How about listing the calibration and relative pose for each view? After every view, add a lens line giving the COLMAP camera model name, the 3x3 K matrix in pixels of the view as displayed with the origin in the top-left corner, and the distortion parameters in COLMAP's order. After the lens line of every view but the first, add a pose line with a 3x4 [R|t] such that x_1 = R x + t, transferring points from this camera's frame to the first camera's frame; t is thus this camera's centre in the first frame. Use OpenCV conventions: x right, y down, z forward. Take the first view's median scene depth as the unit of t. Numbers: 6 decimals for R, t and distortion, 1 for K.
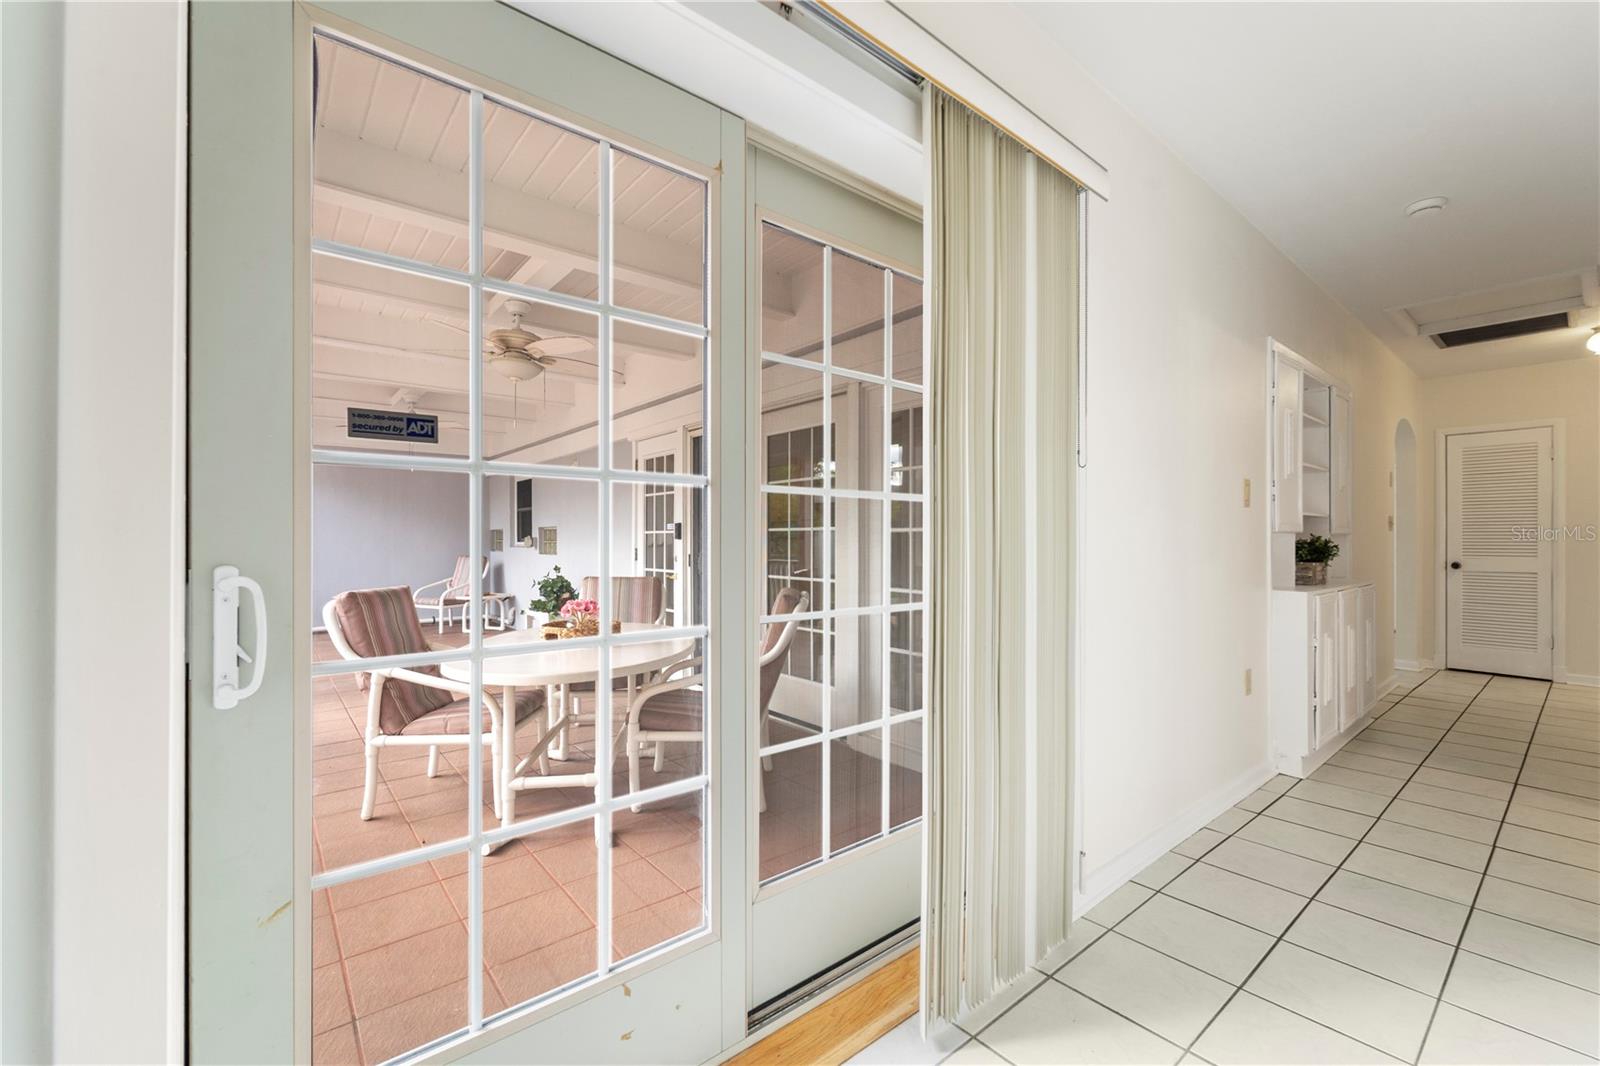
lens RADIAL K [[651.4, 0, 783.5], [0, 651.4, 534.8], [0, 0, 1]] dist [0.001593, -0.002081]
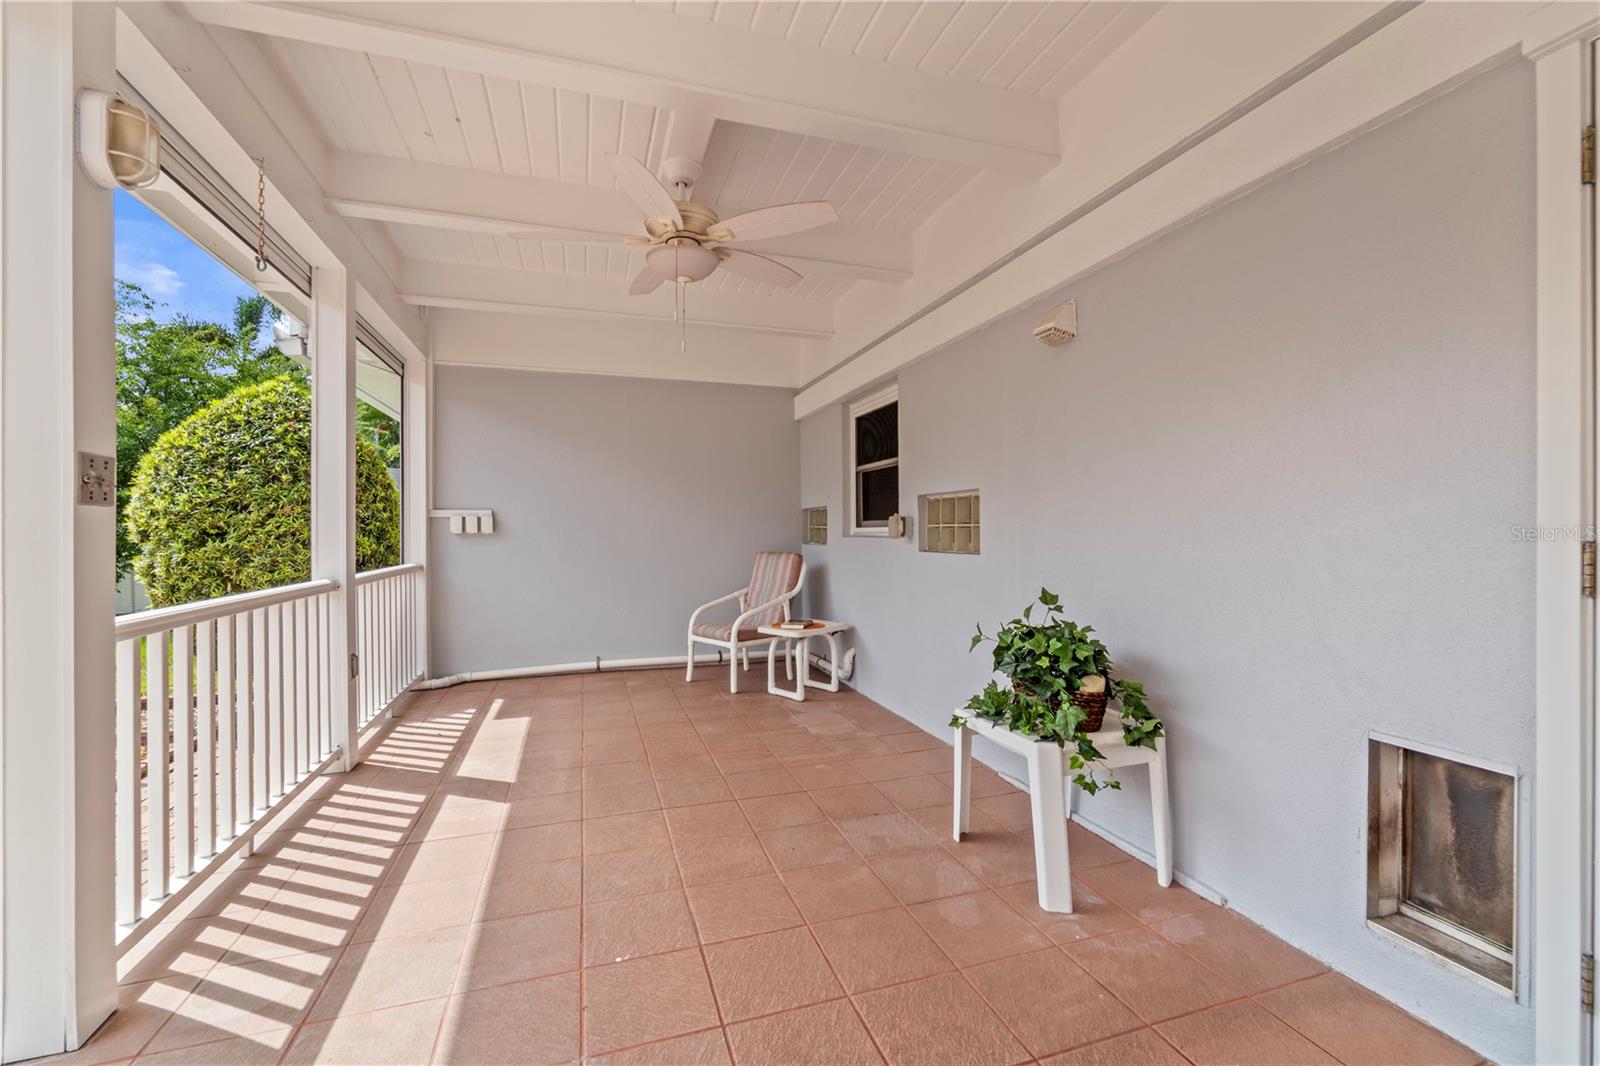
lens RADIAL K [[651.4, 0, 801.5], [0, 651.4, 537.2], [0, 0, 1]] dist [0.001593, -0.002081]
pose [[0.936114, 0.004212, -0.351670, -0.274429], [0.001060, 0.999890, 0.014798, 0.011356], [0.351694, -0.014225, 0.936007, 0.497776]]
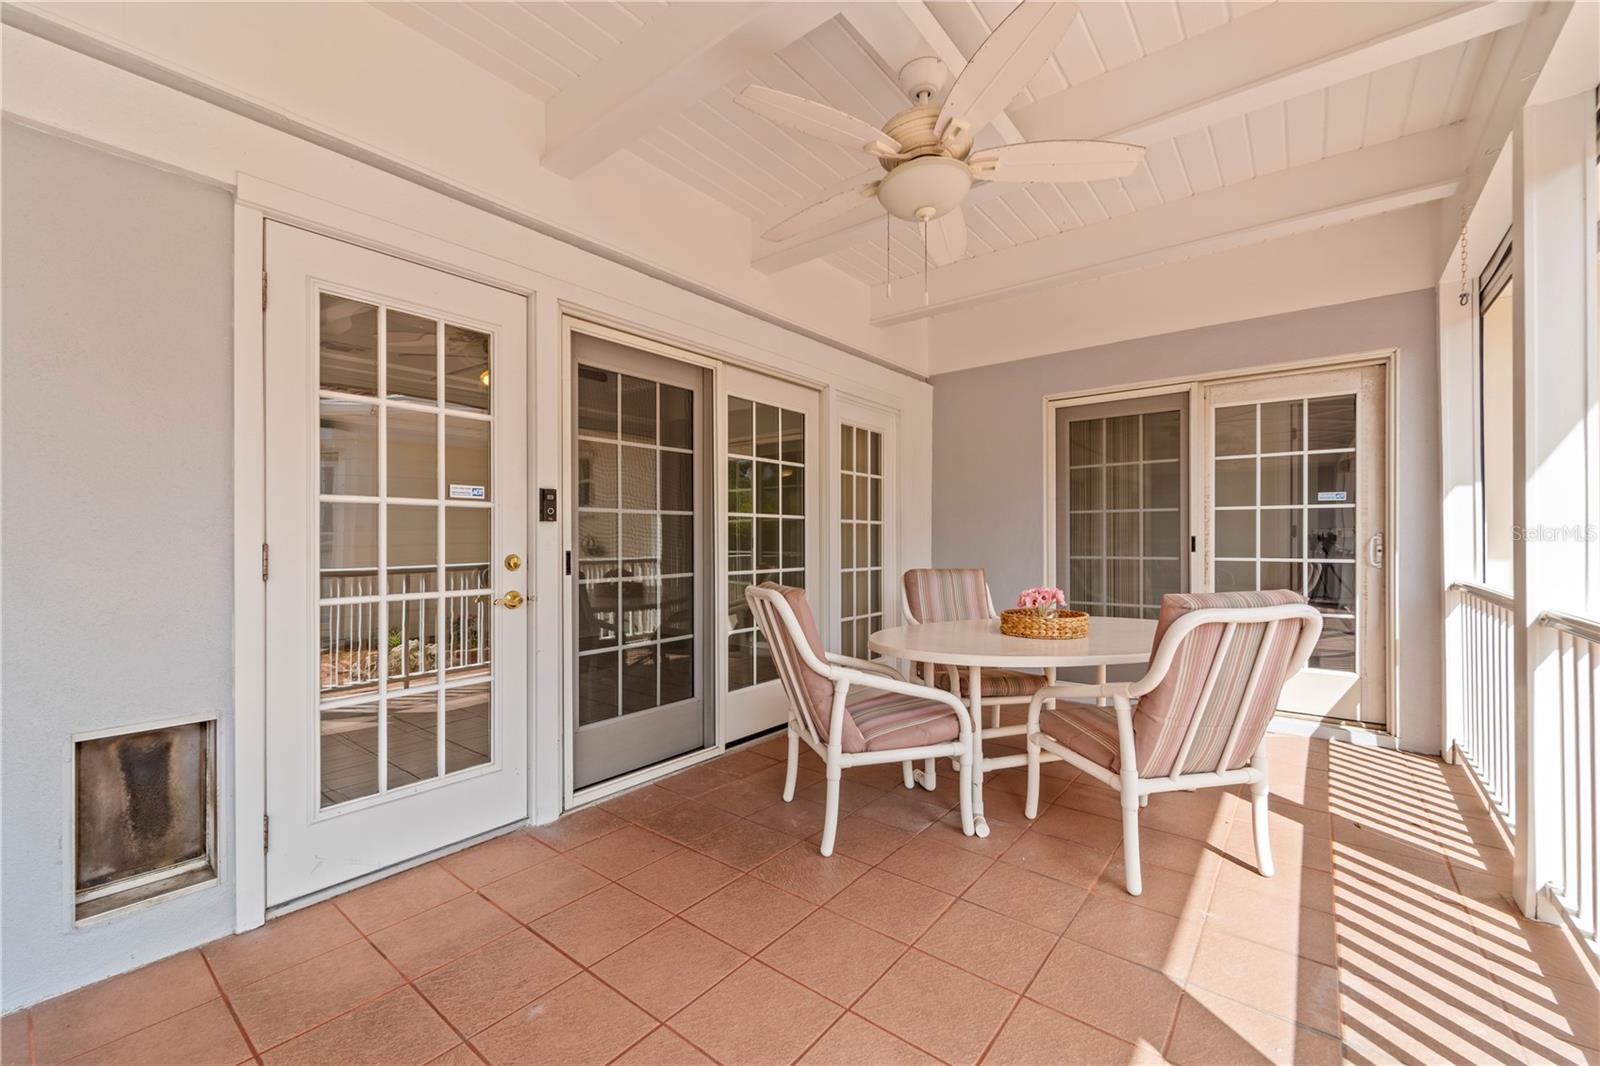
lens RADIAL K [[651.4, 0, 792.3], [0, 651.4, 536.1], [0, 0, 1]] dist [0.001593, -0.002081]
pose [[-0.210773, 0.003926, 0.977527, -0.423328], [-0.008104, 0.999951, -0.005764, 0.011414], [-0.977501, -0.009137, -0.210731, 0.568737]]
